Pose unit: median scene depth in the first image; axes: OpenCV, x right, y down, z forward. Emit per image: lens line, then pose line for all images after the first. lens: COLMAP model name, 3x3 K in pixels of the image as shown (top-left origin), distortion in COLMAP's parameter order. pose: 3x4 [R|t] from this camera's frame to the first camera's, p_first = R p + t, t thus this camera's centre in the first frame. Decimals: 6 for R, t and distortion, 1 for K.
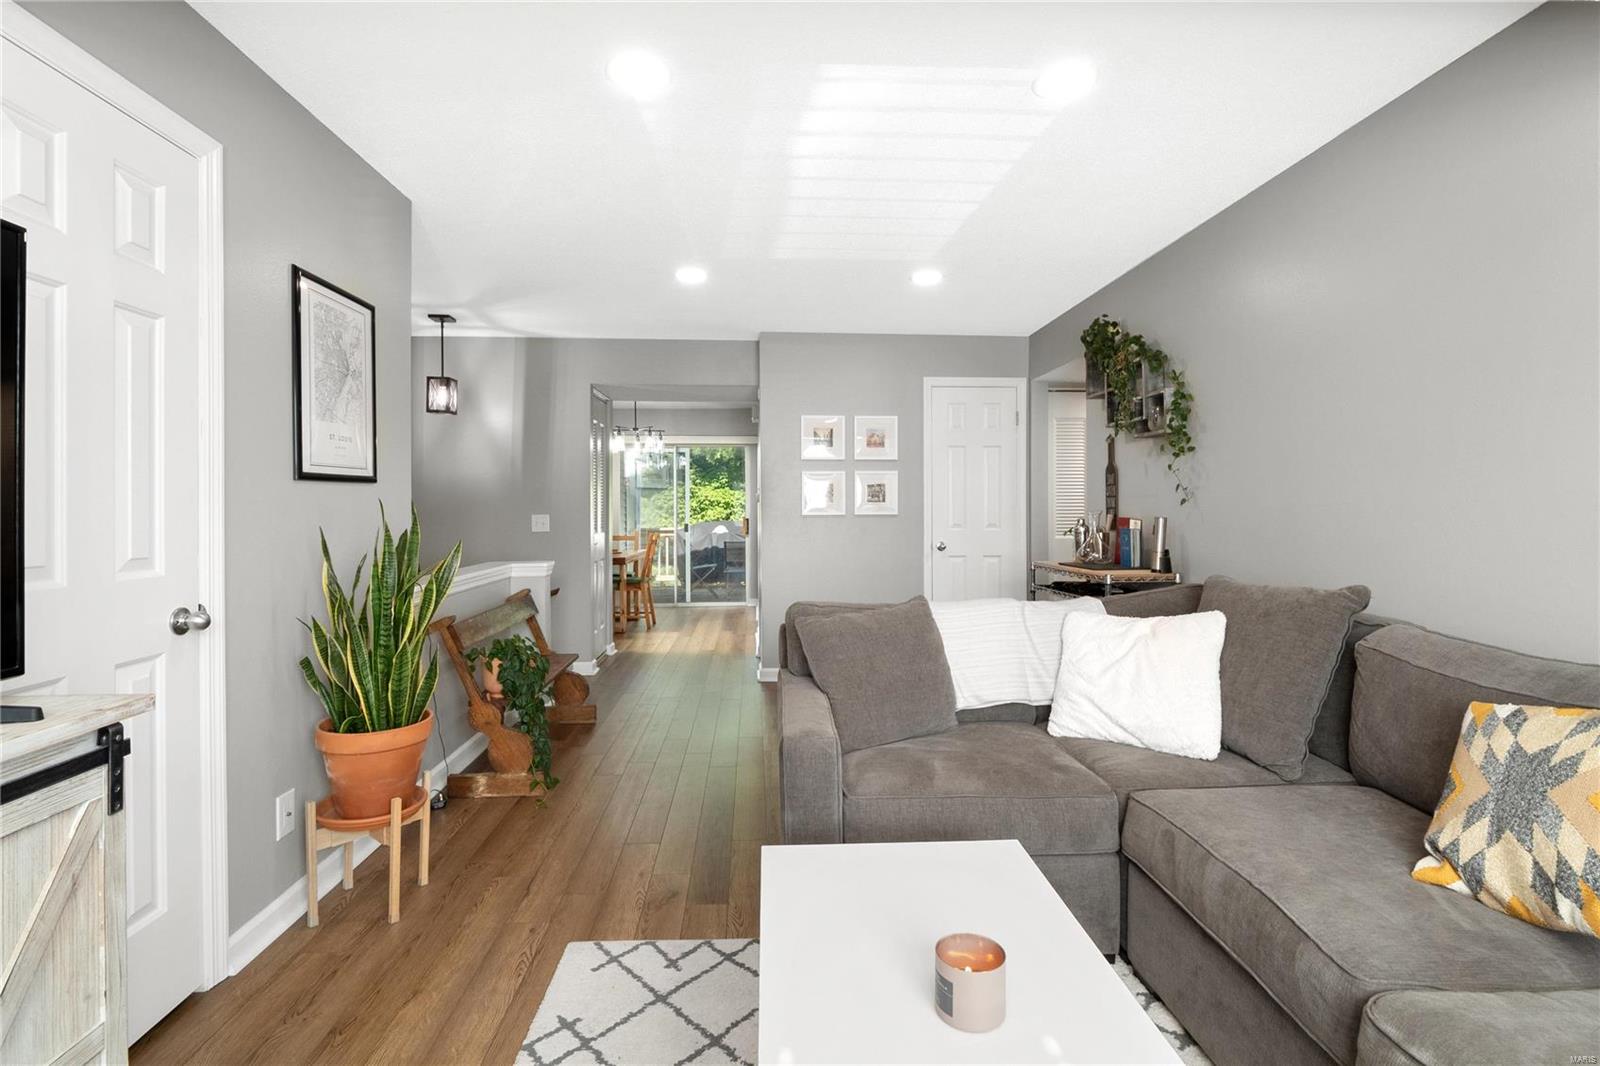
lens RADIAL K [[752.8, 0, 801.1], [0, 752.8, 514.1], [0, 0, 1]] dist [-0.001634, -0.000234]
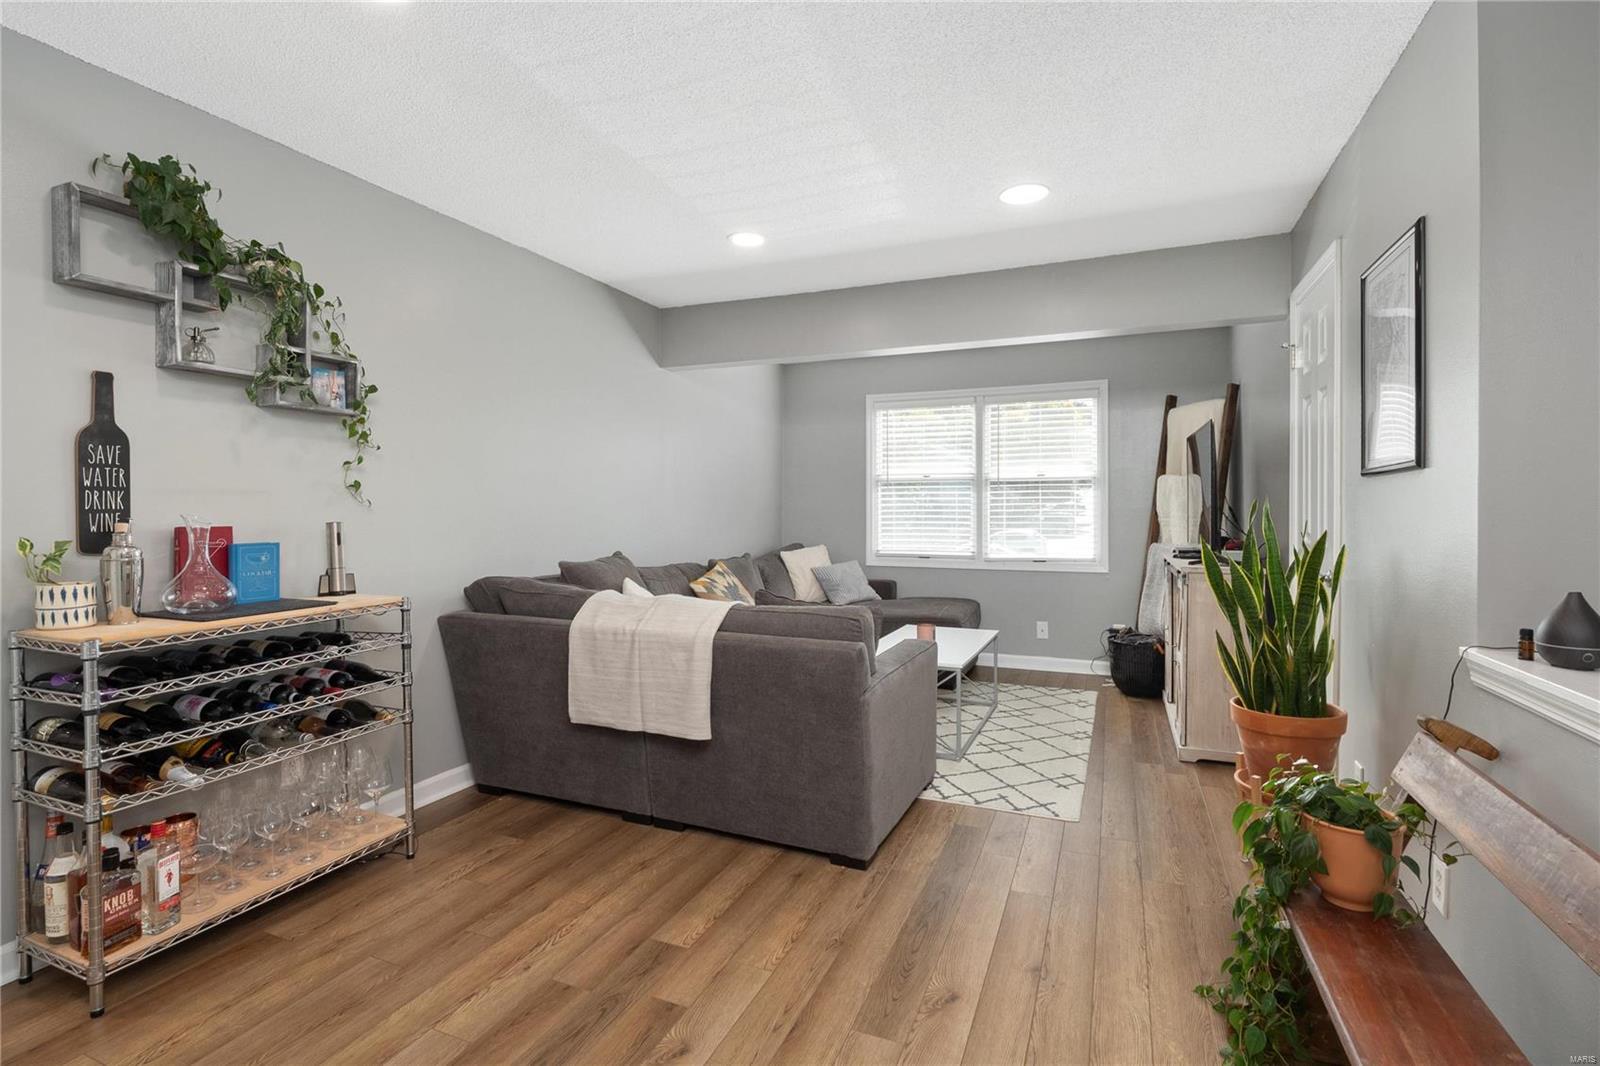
lens RADIAL K [[752.8, 0, 801.1], [0, 752.8, 514.1], [0, 0, 1]] dist [-0.001634, -0.000234]
pose [[-0.893525, -0.001464, 0.449011, -0.487259], [0.006265, 0.999857, 0.015727, -0.019435], [-0.448970, 0.016865, -0.893388, 2.525067]]
